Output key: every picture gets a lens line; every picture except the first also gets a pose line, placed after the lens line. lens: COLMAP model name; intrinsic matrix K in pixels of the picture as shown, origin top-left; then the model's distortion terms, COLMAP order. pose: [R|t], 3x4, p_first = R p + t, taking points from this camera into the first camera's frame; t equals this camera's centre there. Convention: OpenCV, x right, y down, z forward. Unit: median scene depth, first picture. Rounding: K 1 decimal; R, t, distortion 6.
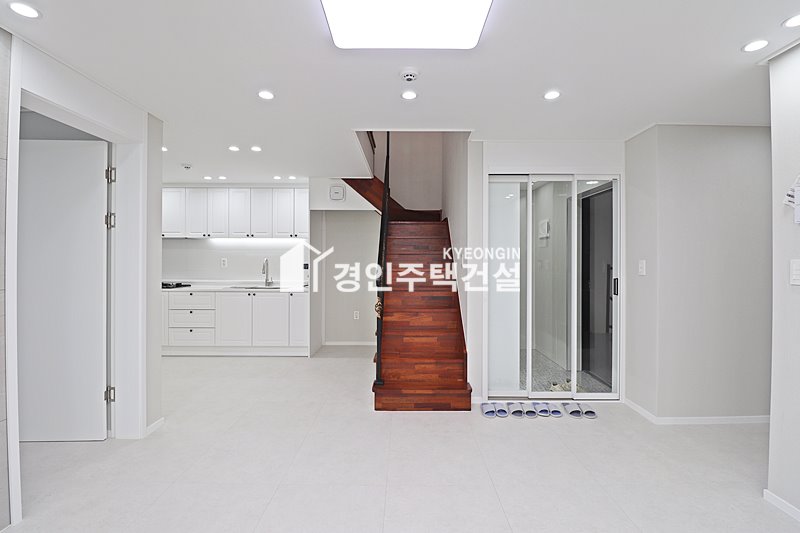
lens RADIAL K [[368.9, 0, 402.9], [0, 368.9, 264.3], [0, 0, 1]] dist [-0.006812, -0.007192]
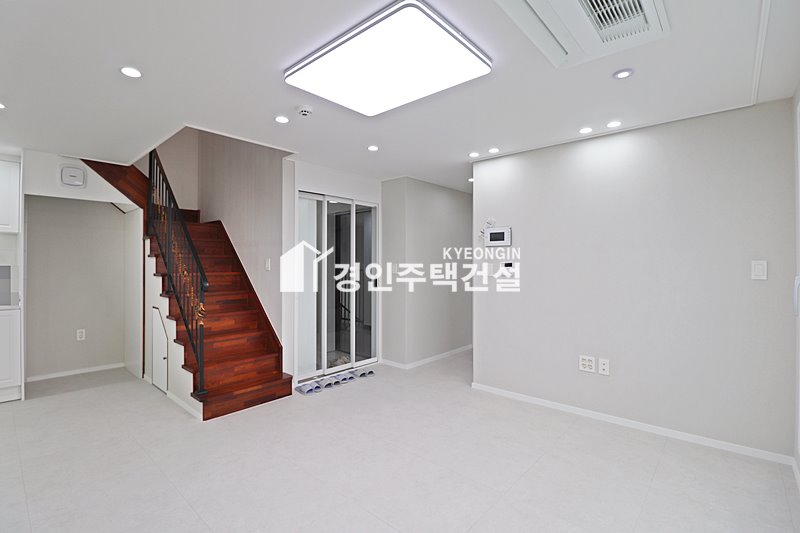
lens RADIAL K [[368.9, 0, 397.3], [0, 368.9, 266.4], [0, 0, 1]] dist [-0.006812, -0.007192]
pose [[0.669069, -0.010128, 0.743132, -0.420592], [0.007329, 0.999948, 0.007030, -0.009486], [-0.743165, 0.000743, 0.669108, -0.015883]]
